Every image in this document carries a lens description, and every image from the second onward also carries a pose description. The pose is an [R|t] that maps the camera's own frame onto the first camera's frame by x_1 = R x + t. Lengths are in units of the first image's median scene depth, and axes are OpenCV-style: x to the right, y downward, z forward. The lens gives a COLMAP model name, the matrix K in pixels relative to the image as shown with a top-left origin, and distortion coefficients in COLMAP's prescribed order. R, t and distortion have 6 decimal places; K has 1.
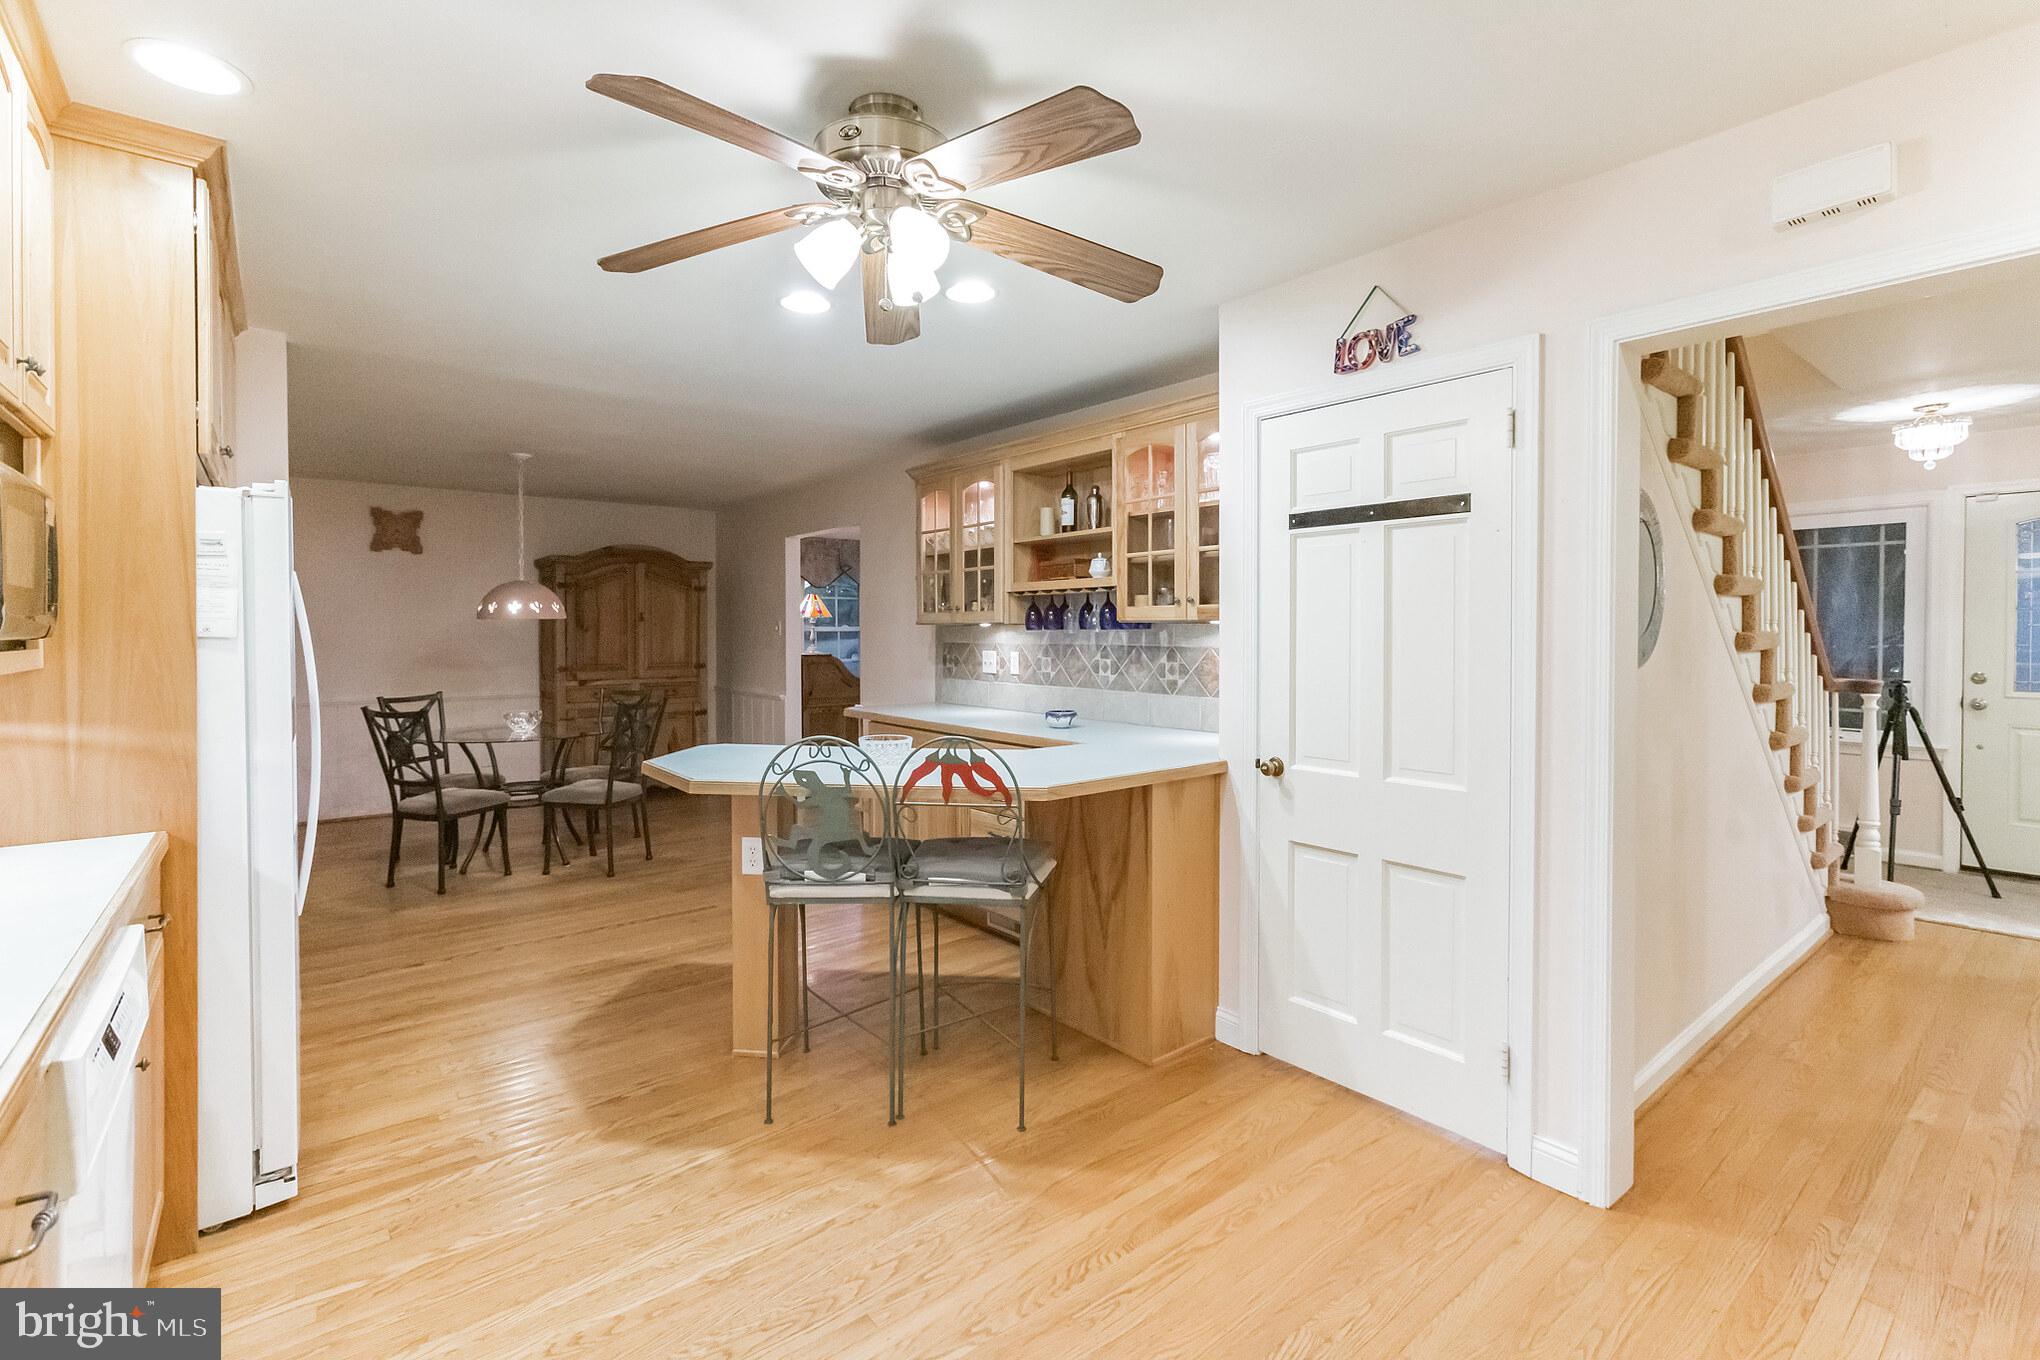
lens RADIAL K [[935.7, 0, 1025.1], [0, 935.7, 637.8], [0, 0, 1]] dist [-0.000794, 0.000116]
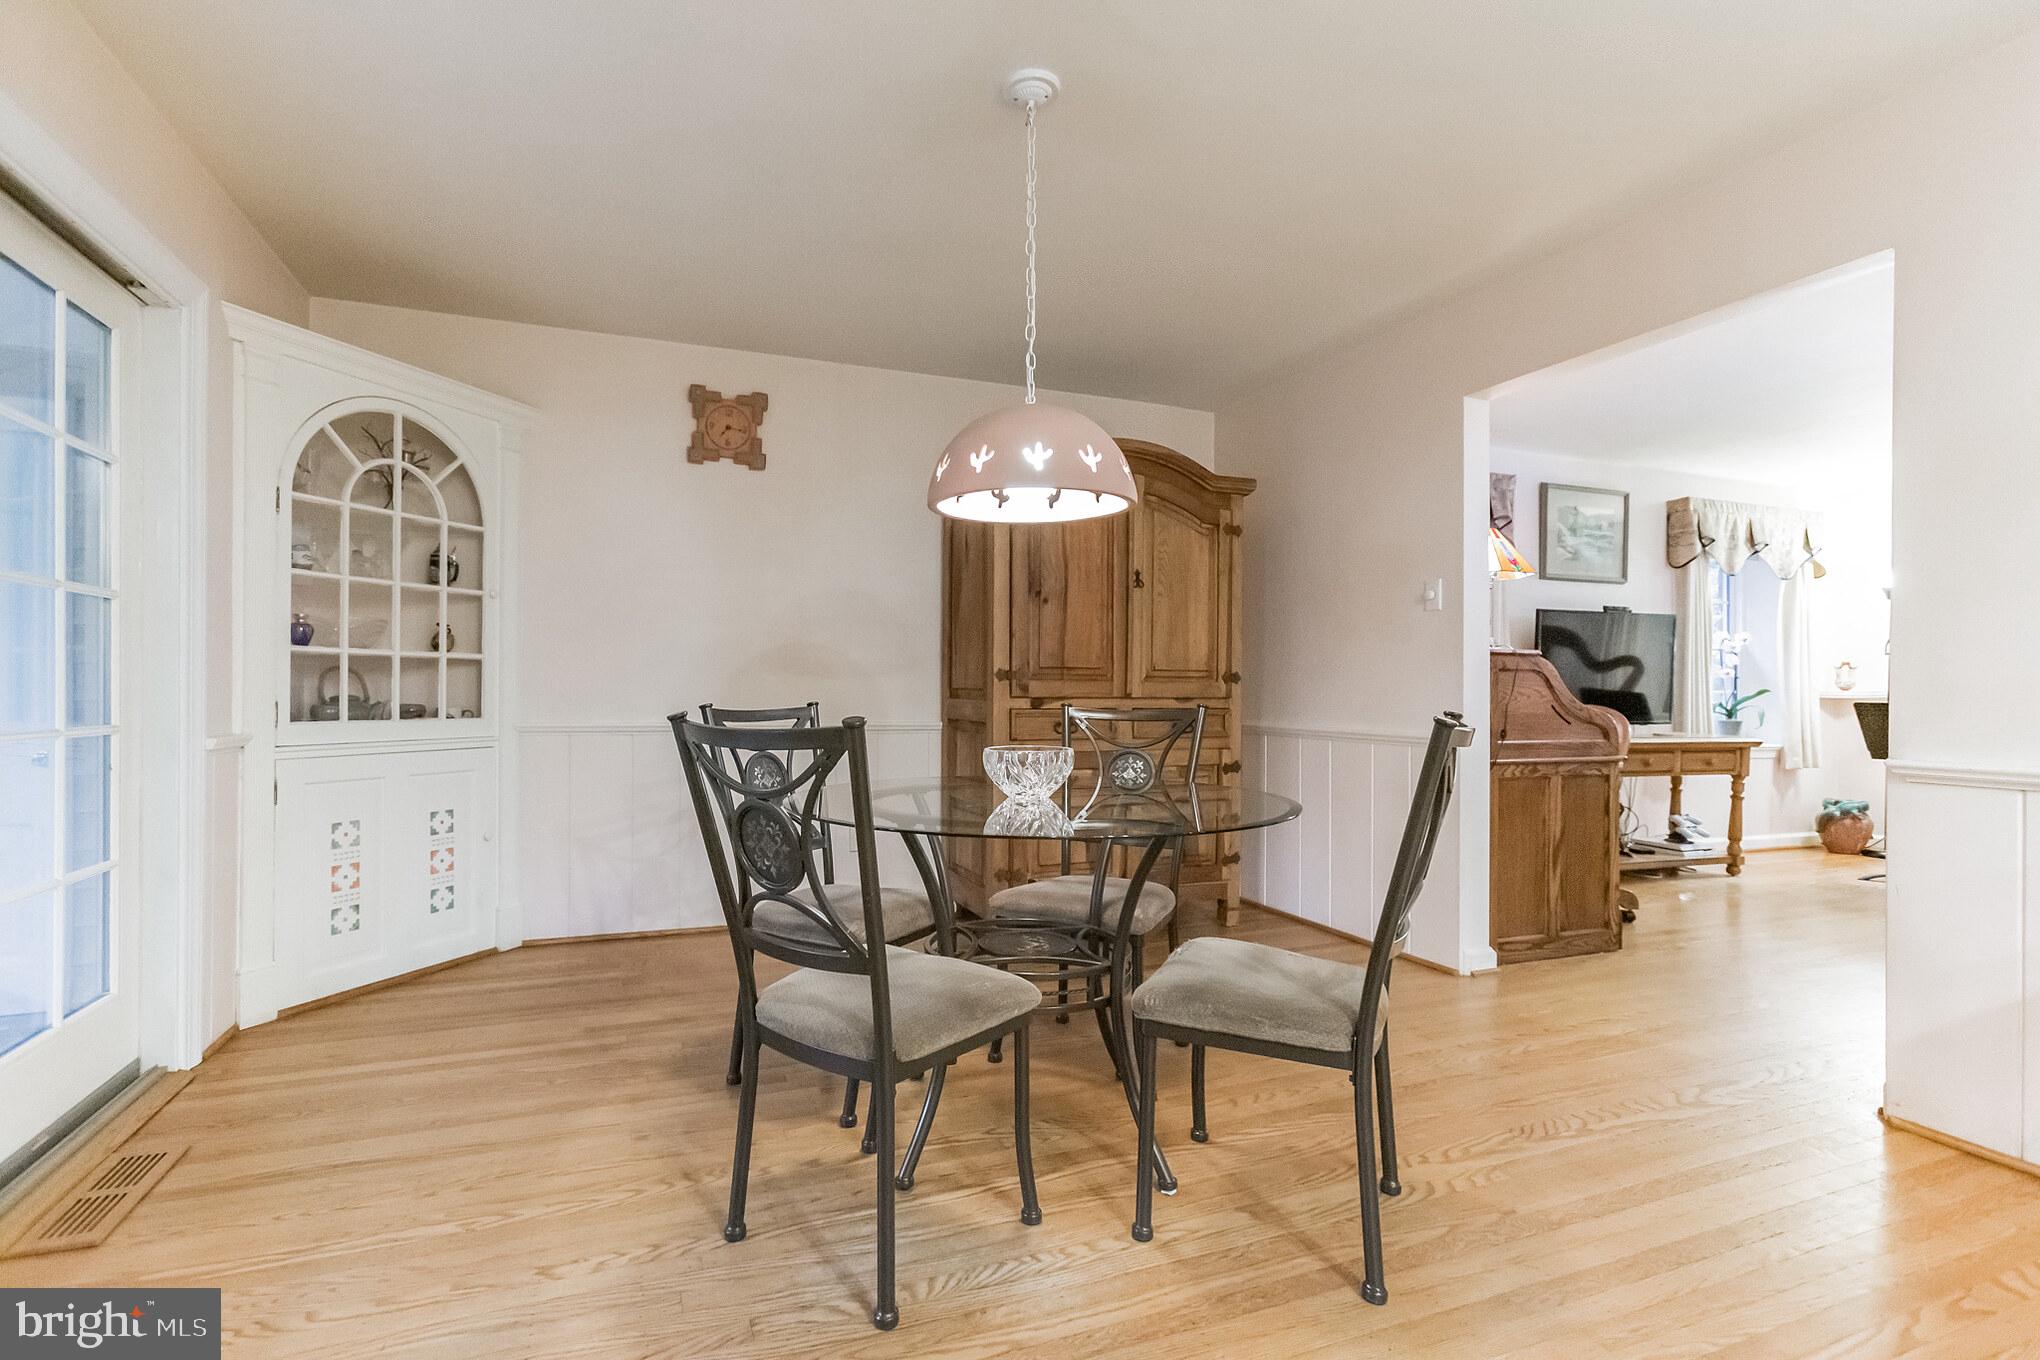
lens RADIAL K [[1024.1, 0, 1020.0], [0, 1024.1, 680.0], [0, 0, 1]] dist [-0.001329, -0.000021]
pose [[0.960866, 0.008249, -0.276892, -0.326313], [-0.012007, 0.999857, -0.011880, 0.042583], [0.276755, 0.014740, 0.960828, 0.452192]]
